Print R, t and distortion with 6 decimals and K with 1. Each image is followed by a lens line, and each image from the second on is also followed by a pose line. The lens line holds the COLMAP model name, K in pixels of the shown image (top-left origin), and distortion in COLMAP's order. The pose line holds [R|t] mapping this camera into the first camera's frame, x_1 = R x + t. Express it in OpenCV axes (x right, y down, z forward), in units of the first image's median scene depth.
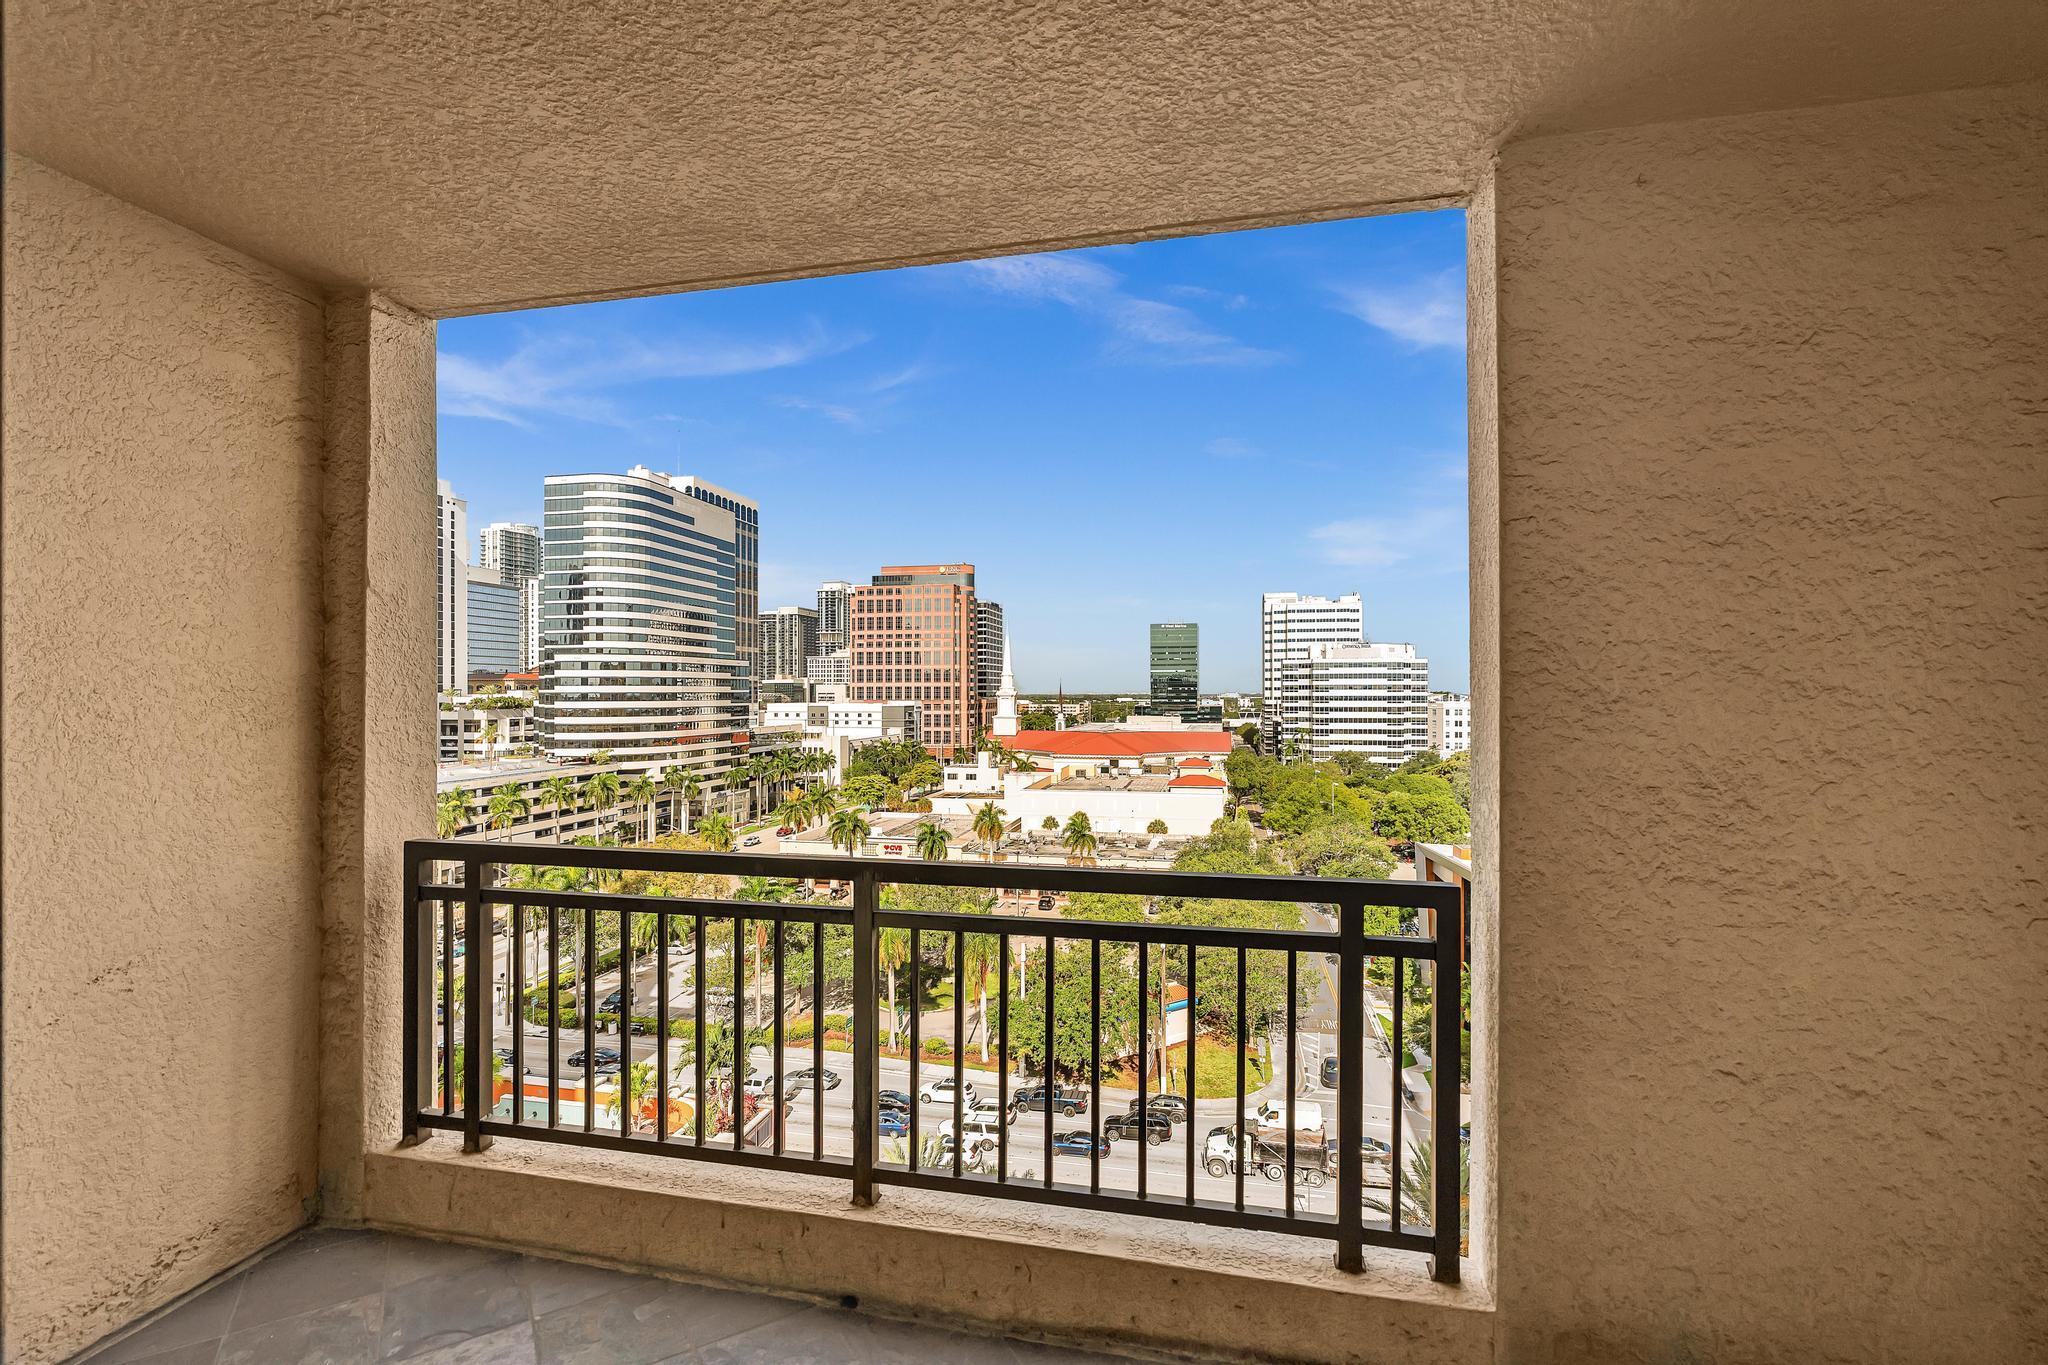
lens RADIAL K [[922.4, 0, 1024.5], [0, 922.4, 696.7], [0, 0, 1]] dist [0.001933, 0.002858]
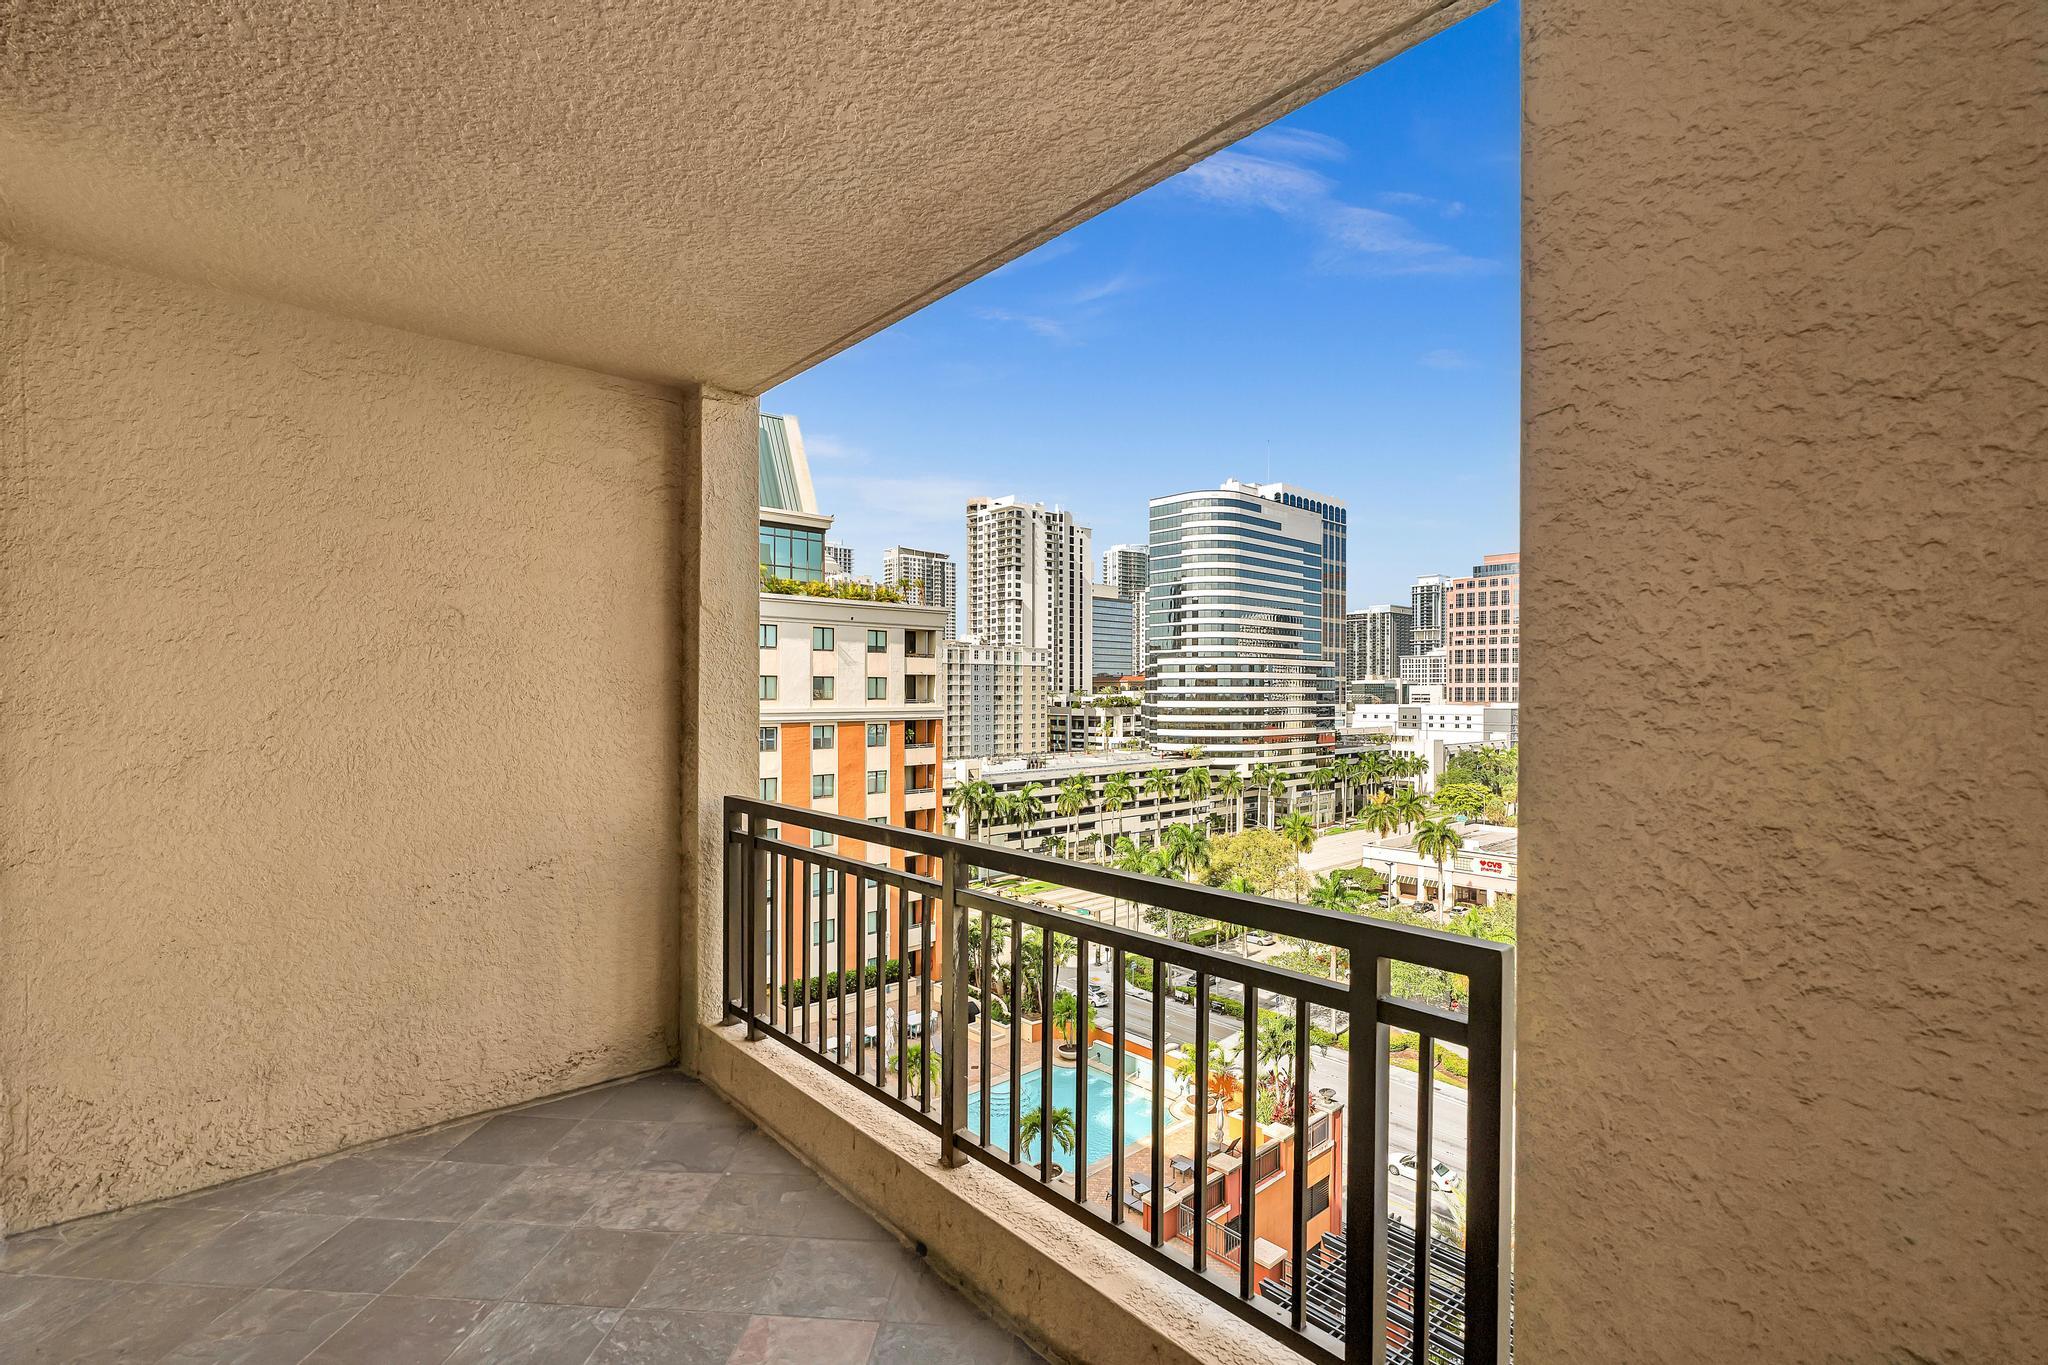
lens RADIAL K [[922.4, 0, 1025.9], [0, 922.4, 701.3], [0, 0, 1]] dist [0.001933, 0.002858]
pose [[0.816722, 0.007270, -0.576985, 0.522889], [-0.005023, 0.999972, 0.005489, 0.013125], [0.577009, -0.001585, 0.816736, 0.199385]]
